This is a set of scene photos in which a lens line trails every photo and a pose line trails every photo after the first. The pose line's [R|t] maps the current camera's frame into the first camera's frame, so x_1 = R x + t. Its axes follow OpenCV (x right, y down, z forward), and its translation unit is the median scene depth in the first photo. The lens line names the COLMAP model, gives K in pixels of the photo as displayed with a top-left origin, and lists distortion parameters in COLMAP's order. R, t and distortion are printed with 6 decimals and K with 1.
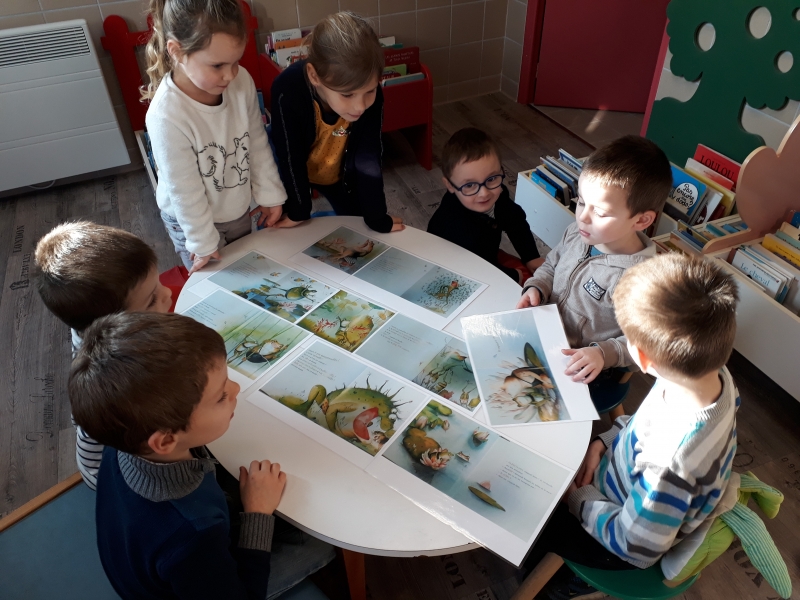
lens RADIAL K [[634.2, 0, 400.1], [0, 634.2, 295.9], [0, 0, 1]] dist [0.006505, -0.003963]
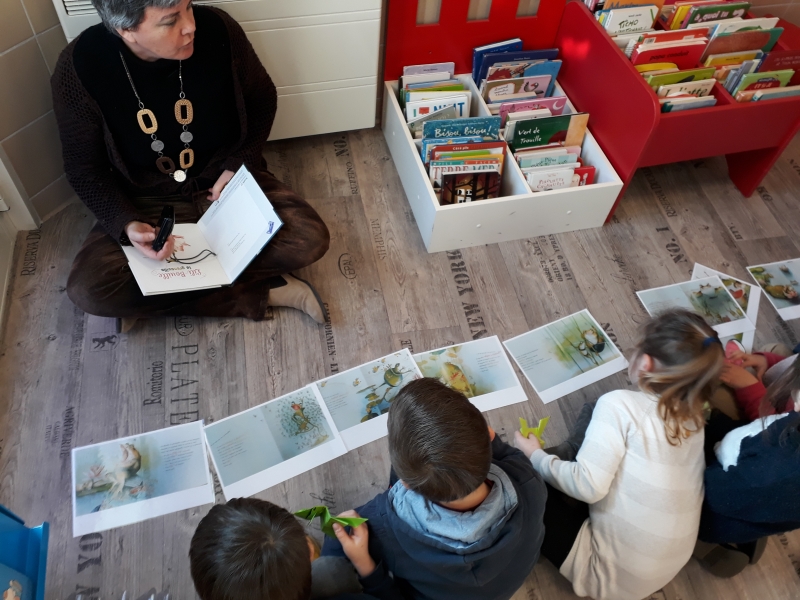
lens RADIAL K [[626.6, 0, 399.7], [0, 626.6, 301.9], [0, 0, 1]] dist [0.152493, -0.223956]
pose [[0.978909, 0.202950, -0.023438, -0.621561], [-0.190678, 0.948801, 0.251829, -0.383424], [0.073347, -0.242049, 0.967488, 0.396288]]
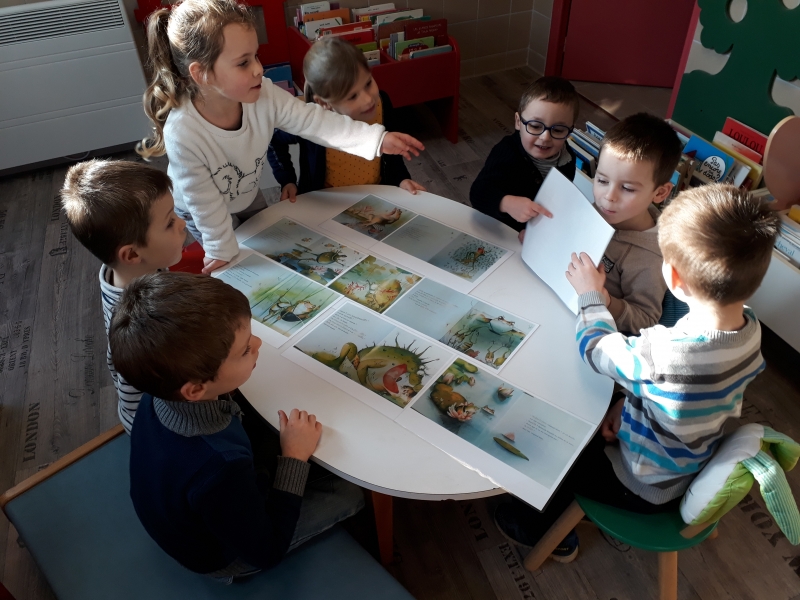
lens RADIAL K [[632.7, 0, 401.0], [0, 632.7, 293.2], [0, 0, 1]] dist [0.027879, -0.039195]
pose [[0.999431, 0.011784, -0.031597, -0.009951], [-0.010906, 0.999553, 0.027822, 0.024071], [0.031911, -0.027462, 0.999113, -0.030702]]
